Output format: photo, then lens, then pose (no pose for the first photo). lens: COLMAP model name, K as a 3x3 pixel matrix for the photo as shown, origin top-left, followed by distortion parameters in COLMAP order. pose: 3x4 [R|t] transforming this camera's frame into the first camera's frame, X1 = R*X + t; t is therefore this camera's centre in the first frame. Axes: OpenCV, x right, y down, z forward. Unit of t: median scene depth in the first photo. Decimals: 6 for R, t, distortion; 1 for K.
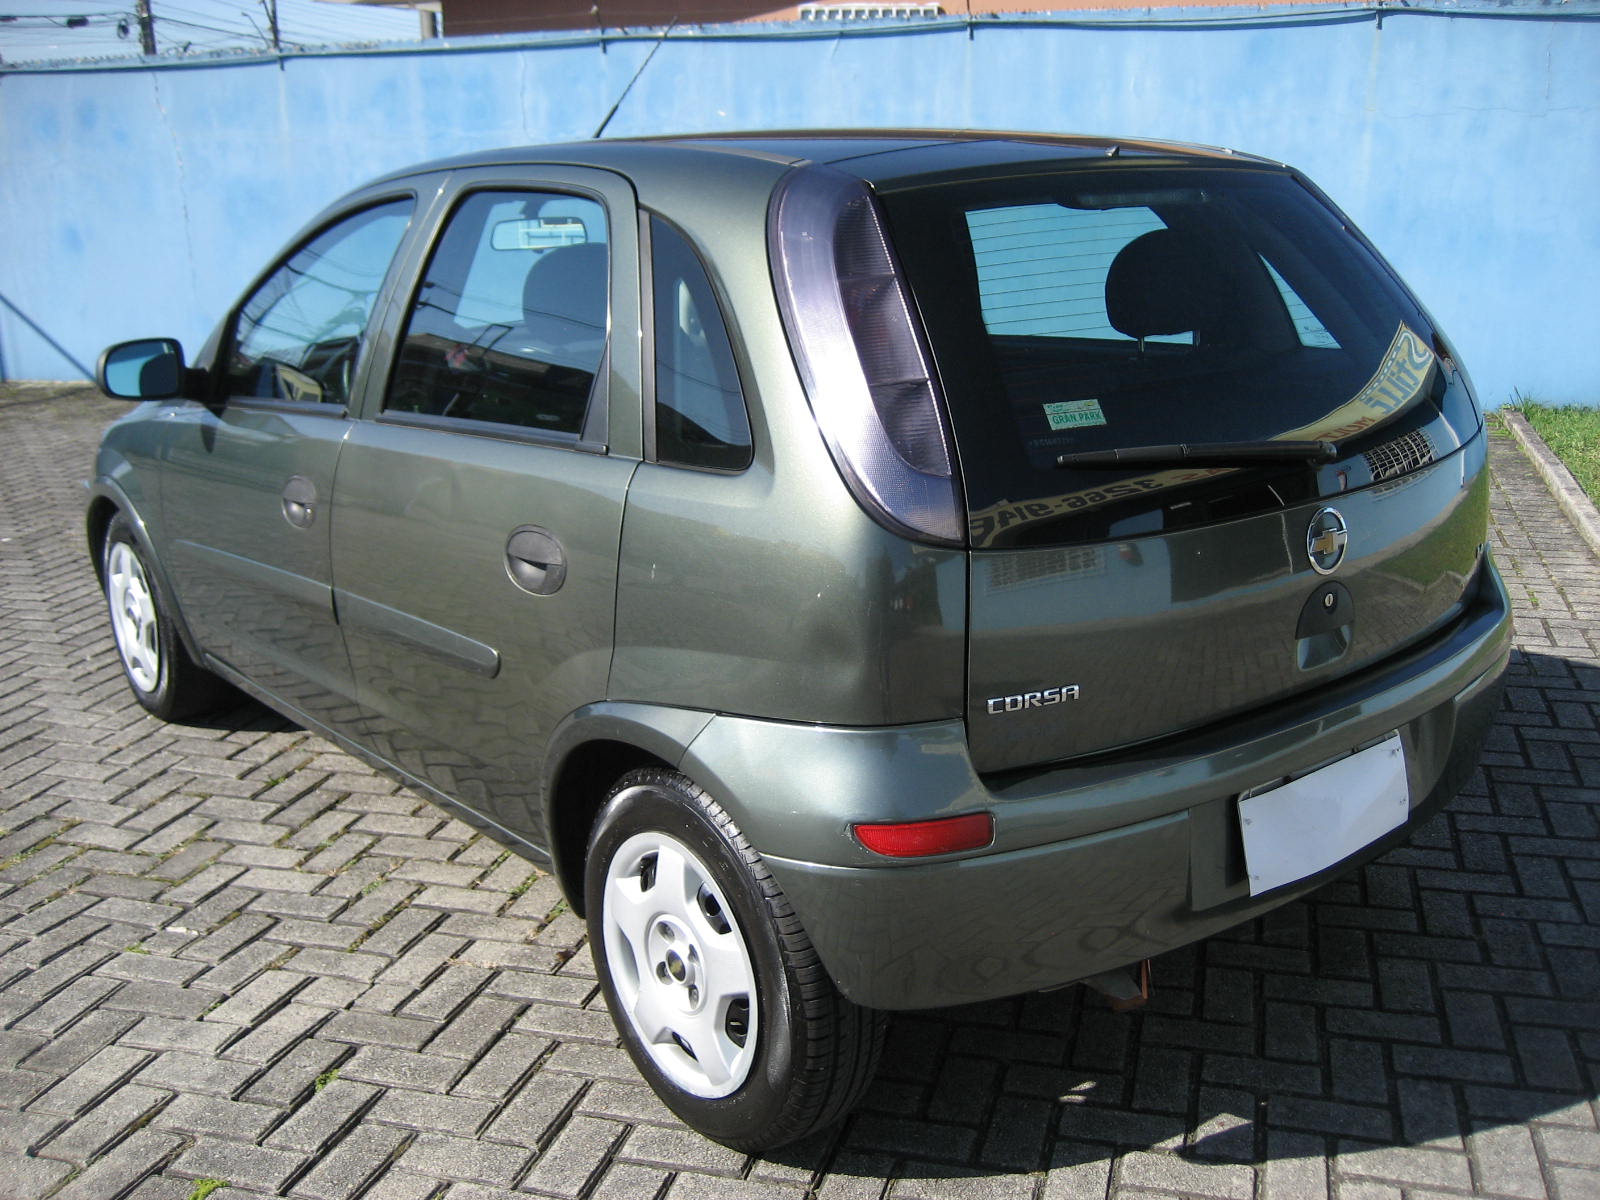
lens RADIAL K [[1664.4, 0, 802.4], [0, 1664.4, 598.9], [0, 0, 1]] dist [-0.091390, 0.000000]
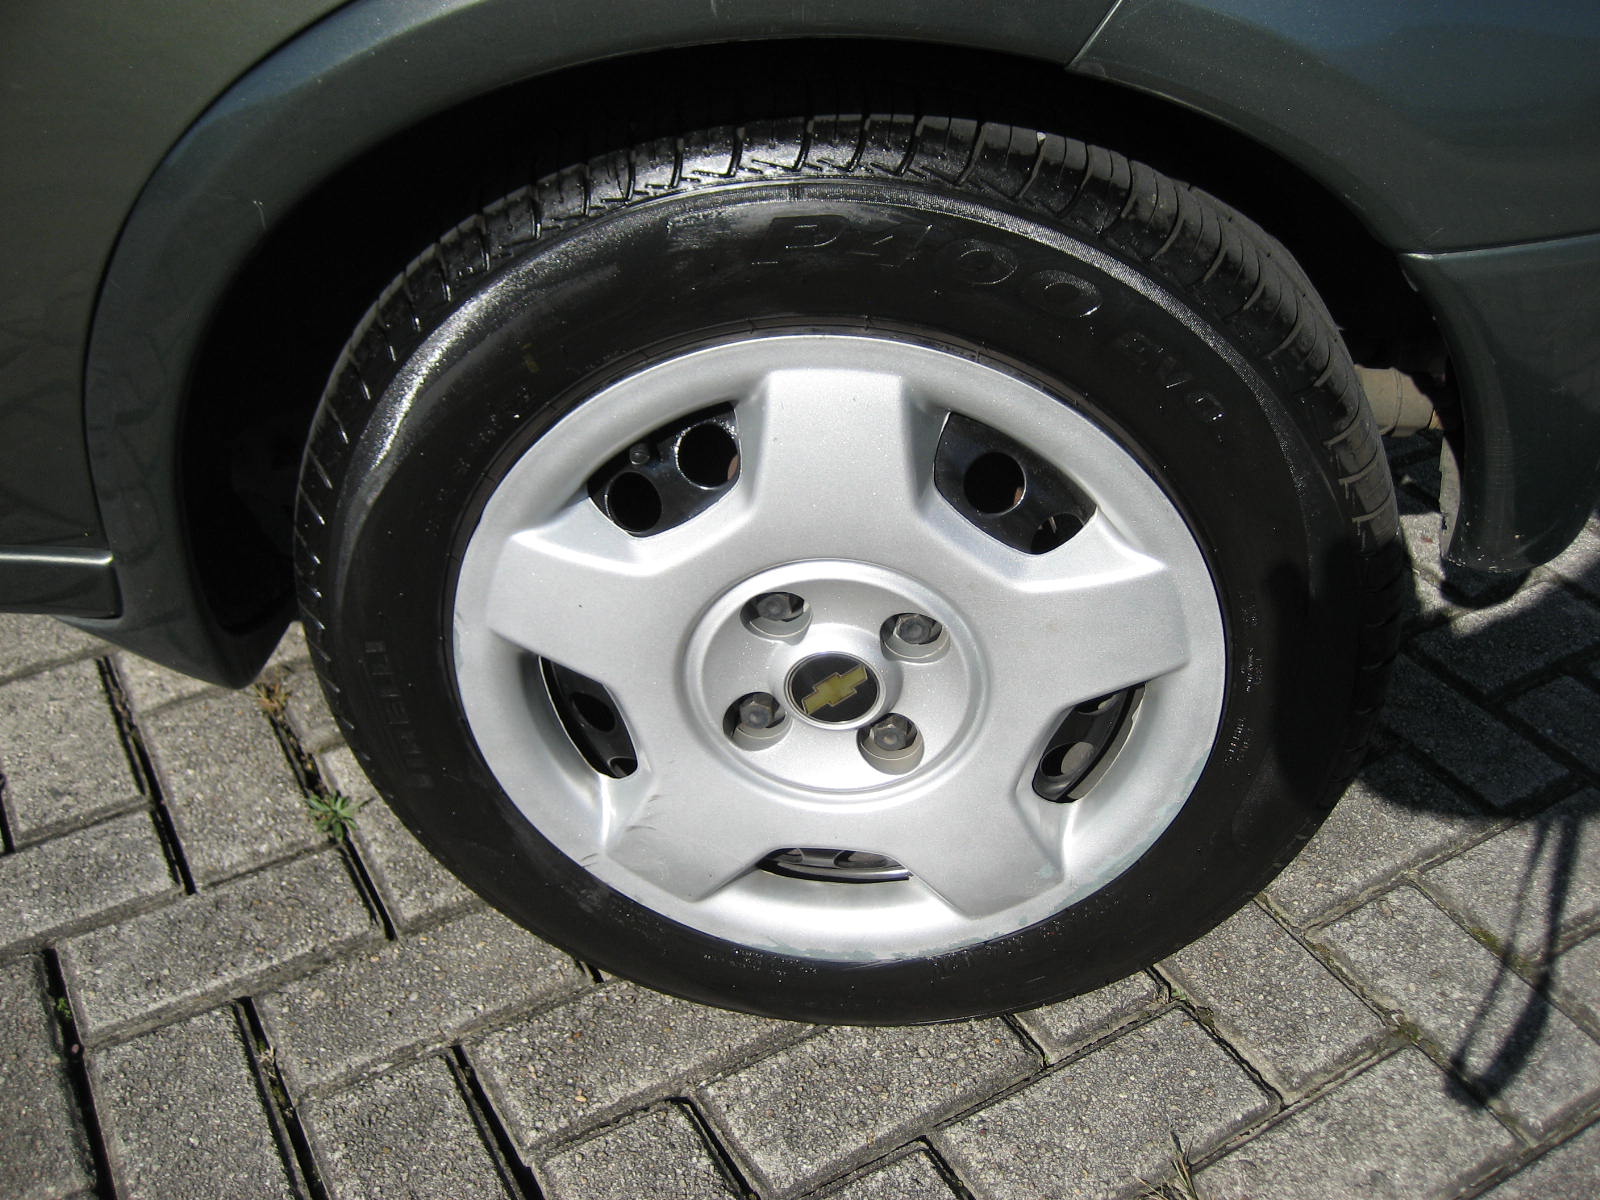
lens RADIAL K [[1664.4, 0, 798.5], [0, 1664.4, 599.0], [0, 0, 1]] dist [-0.091390, 0.000000]
pose [[0.672153, -0.382316, 0.634070, -0.092014], [0.141710, 0.906970, 0.396641, 0.017775], [-0.726725, -0.176750, 0.663800, 0.232766]]
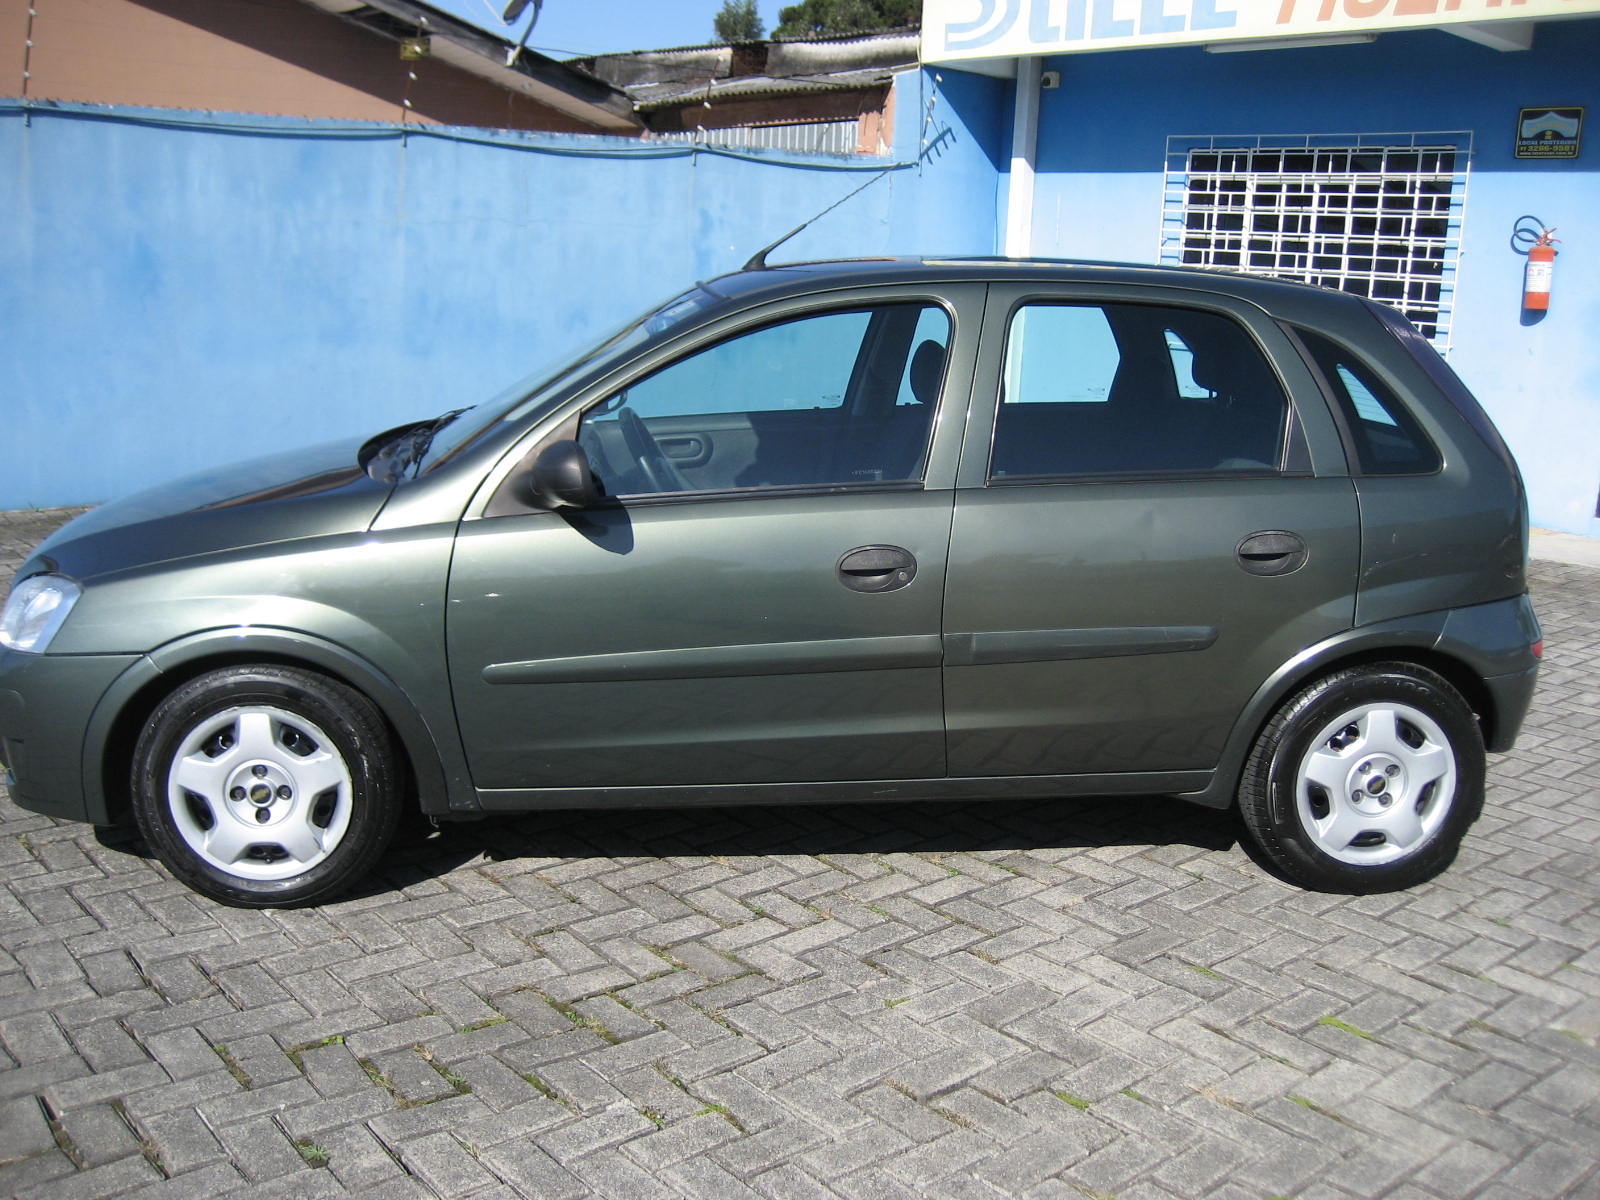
lens RADIAL K [[1664.4, 0, 803.0], [0, 1664.4, 601.9], [0, 0, 1]] dist [-0.091390, 0.000000]
pose [[0.528546, -0.139249, 0.837406, -0.518382], [0.178005, 0.982704, 0.051059, -0.042806], [-0.830032, 0.122075, 0.544192, 0.170623]]
